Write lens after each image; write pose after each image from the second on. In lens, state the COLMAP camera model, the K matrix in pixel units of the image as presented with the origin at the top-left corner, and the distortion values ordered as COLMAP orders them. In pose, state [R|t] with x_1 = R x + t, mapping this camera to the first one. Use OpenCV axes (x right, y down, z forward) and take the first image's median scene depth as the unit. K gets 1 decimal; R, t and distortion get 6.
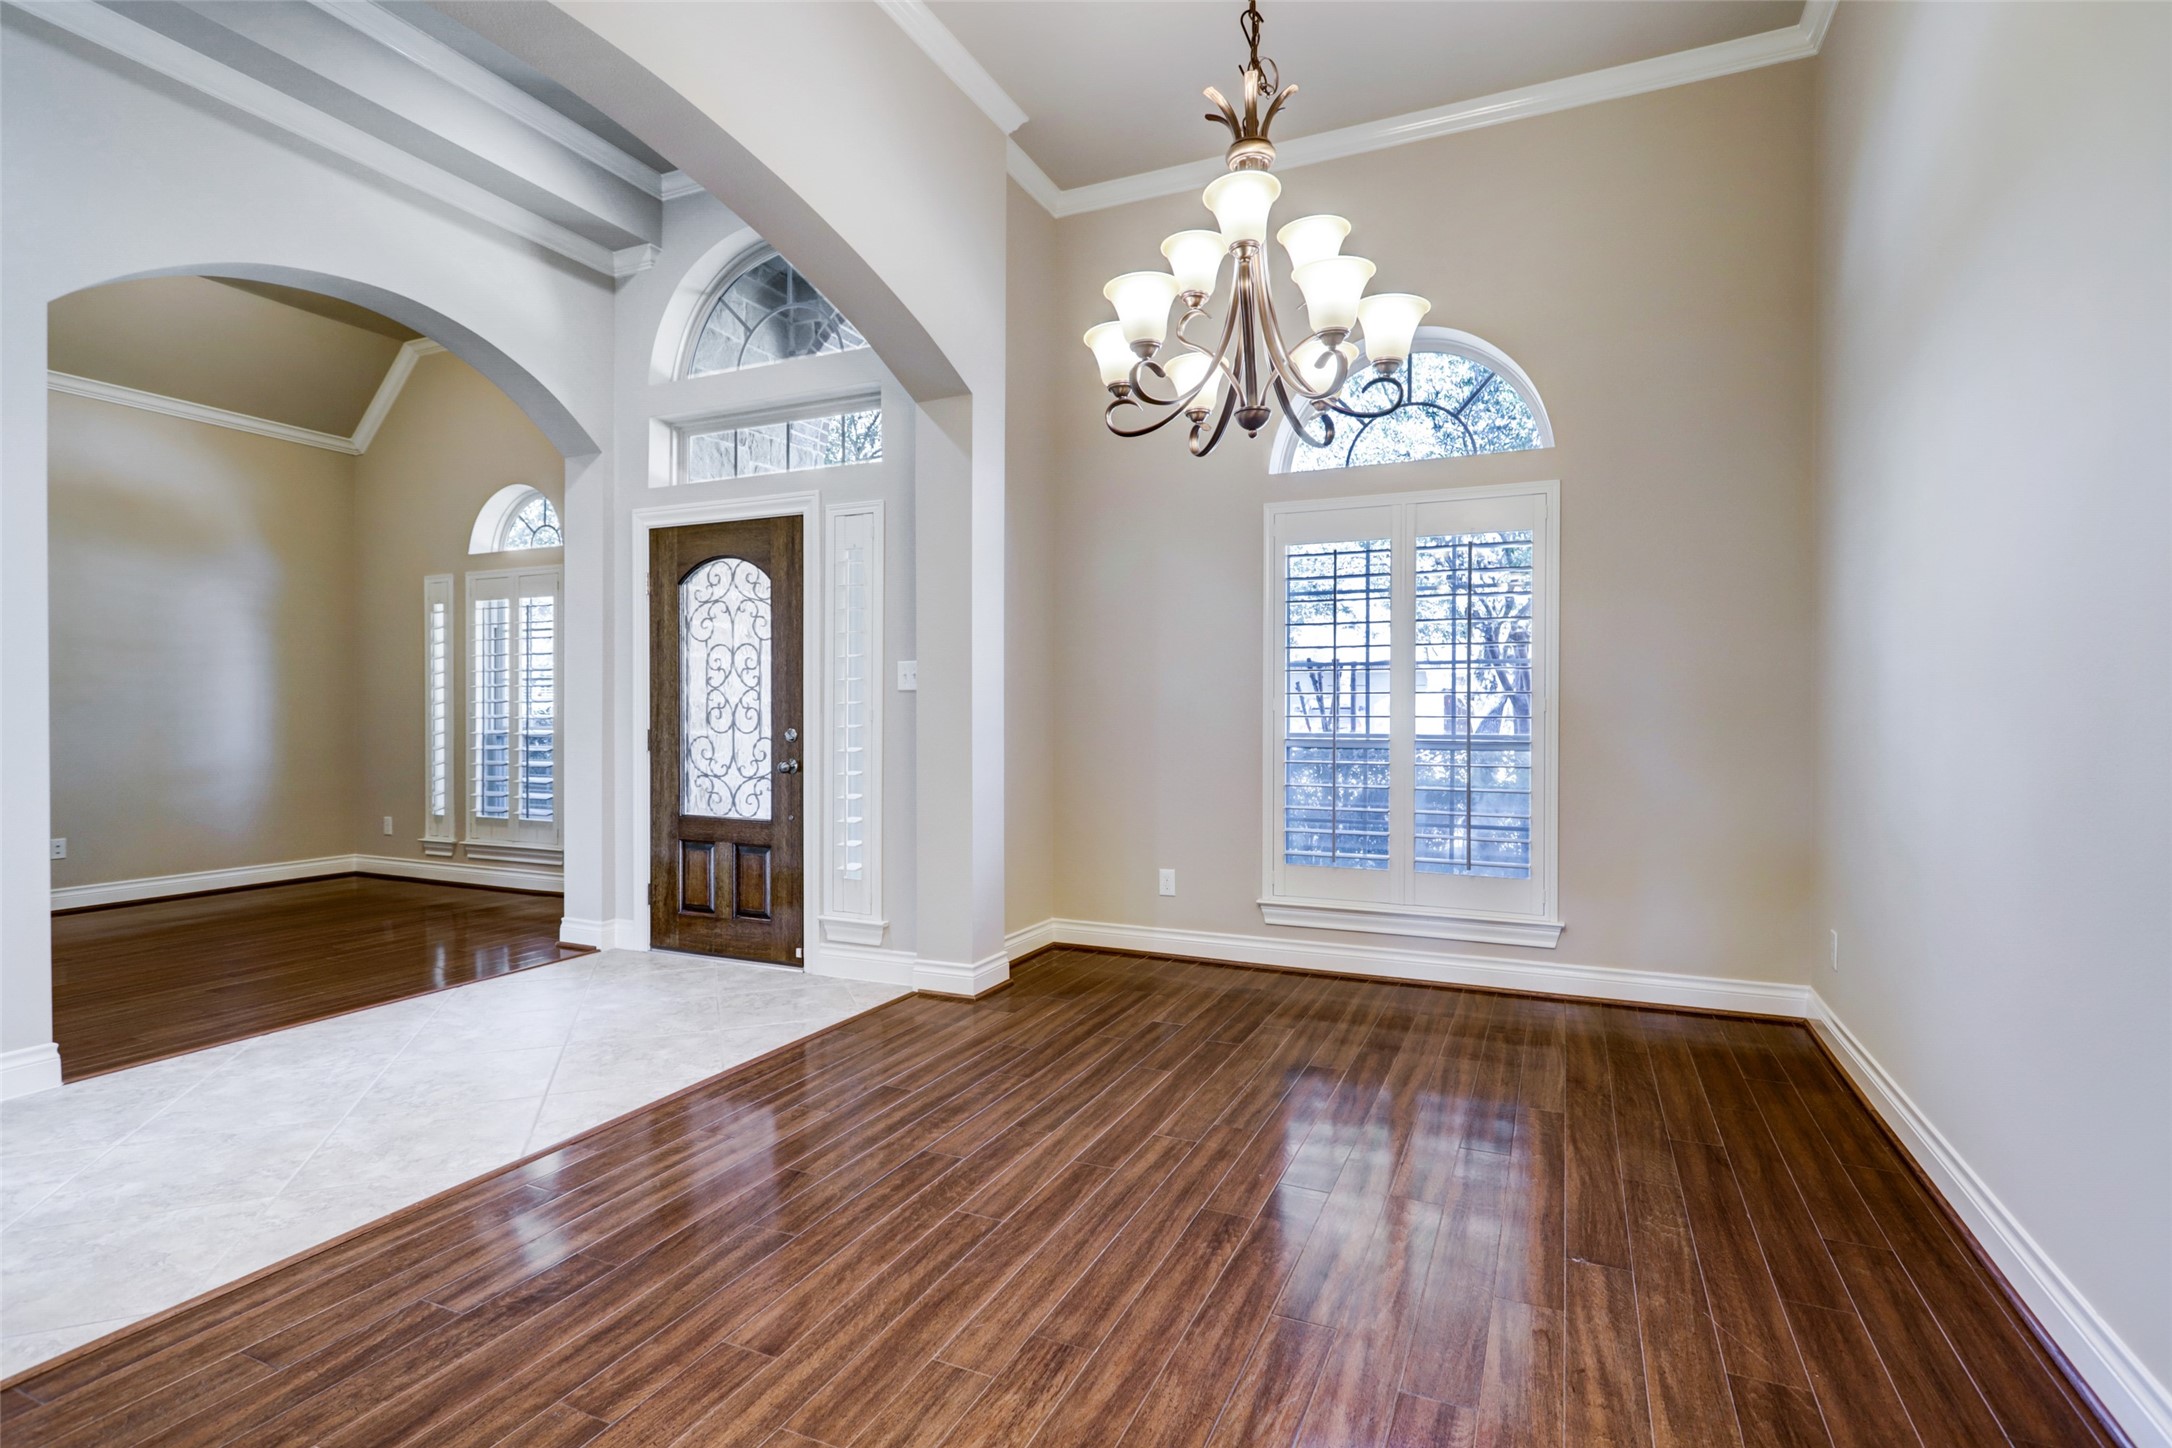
lens RADIAL K [[1045.5, 0, 1092.0], [0, 1045.5, 716.1], [0, 0, 1]] dist [-0.000704, 0.002974]
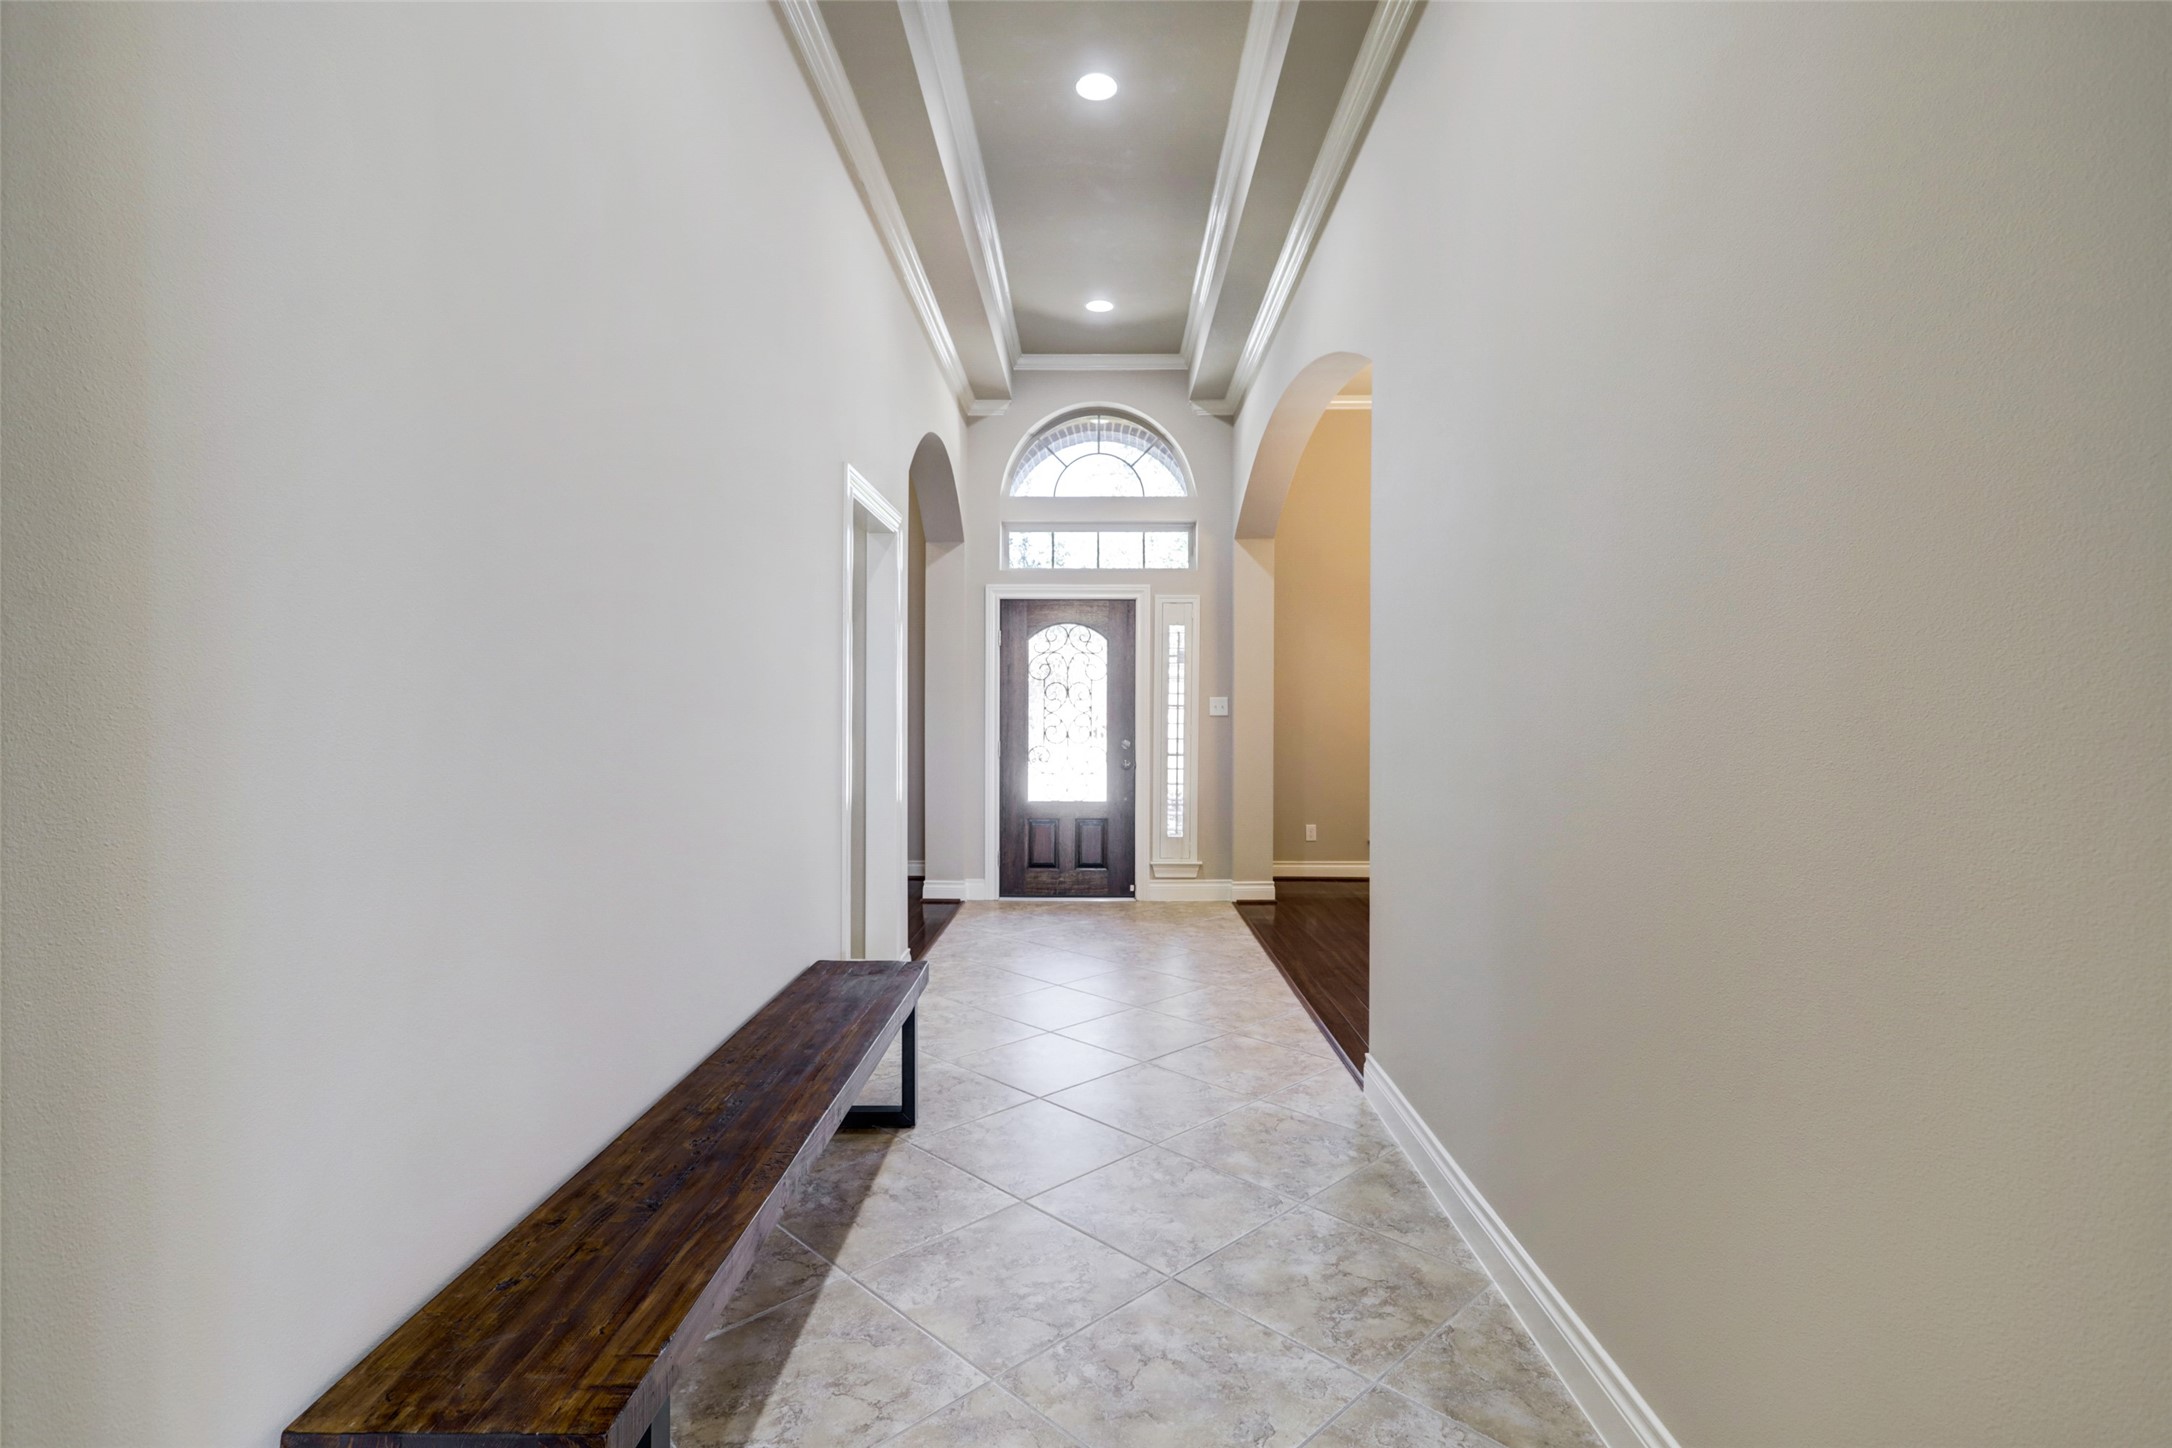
lens RADIAL K [[1045.5, 0, 1086.0], [0, 1045.5, 715.9], [0, 0, 1]] dist [-0.000704, 0.002974]
pose [[0.919564, -0.001066, 0.392939, -0.953070], [-0.000132, 0.999995, 0.003024, -0.028473], [-0.392941, -0.002832, 0.919559, -0.375299]]
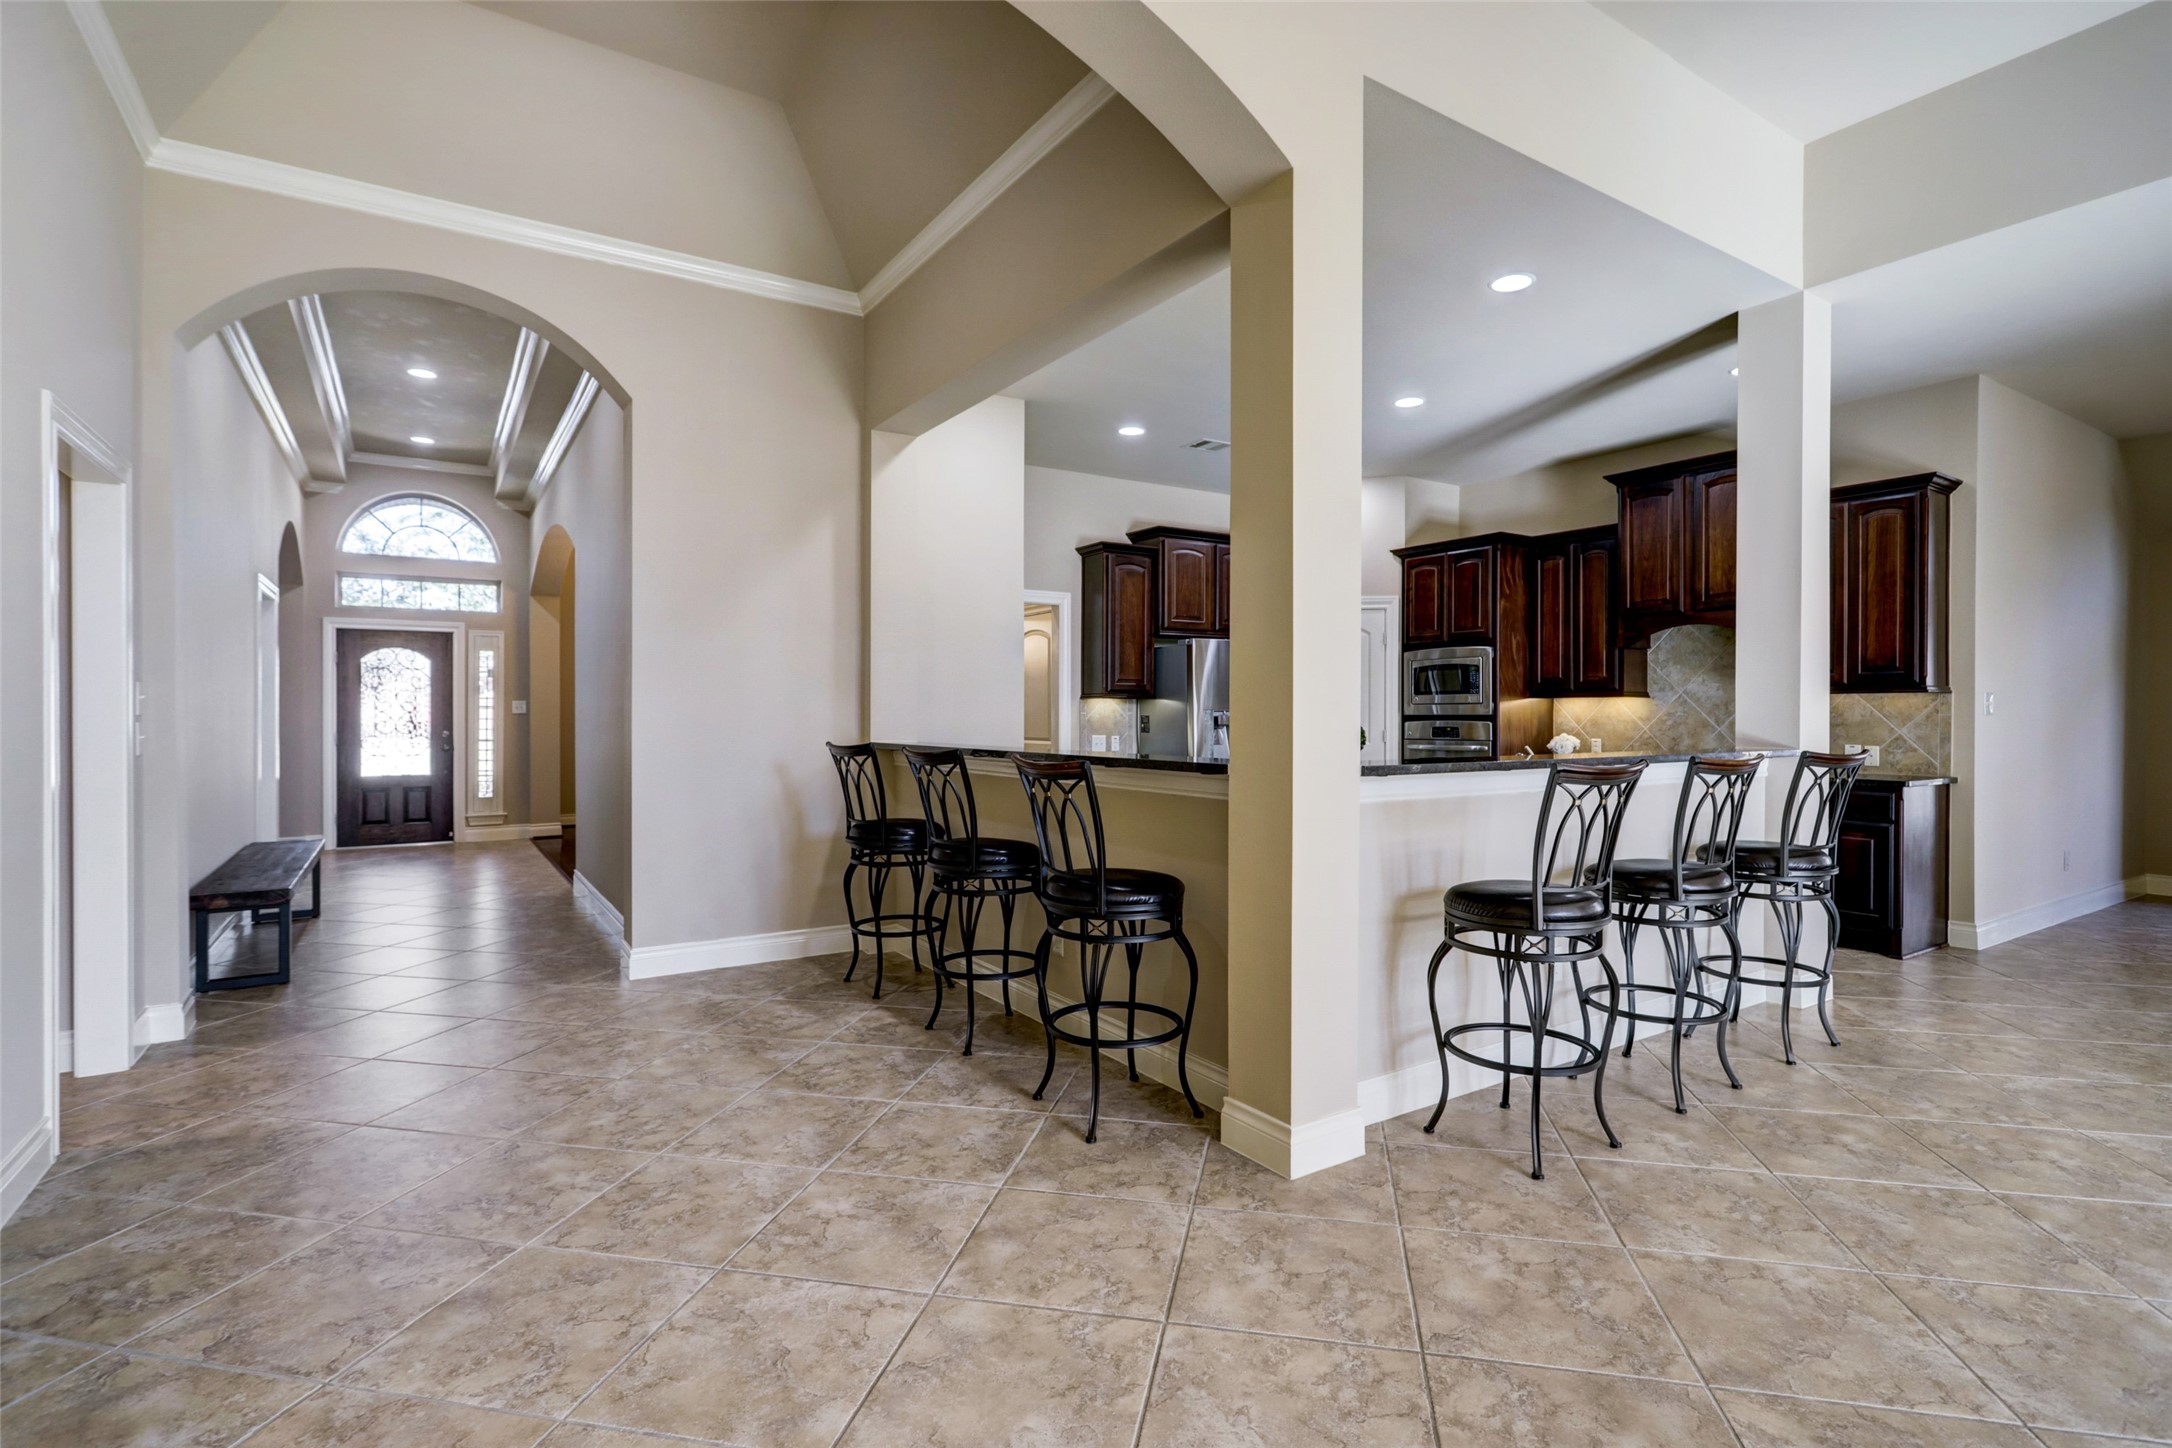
lens RADIAL K [[1045.5, 0, 1092.0], [0, 1045.5, 720.4], [0, 0, 1]] dist [-0.000704, 0.002974]
pose [[0.543237, -0.005018, 0.839565, -1.402418], [0.003635, 0.999987, 0.003625, -0.012998], [-0.839572, 0.001082, 0.543248, -1.320833]]
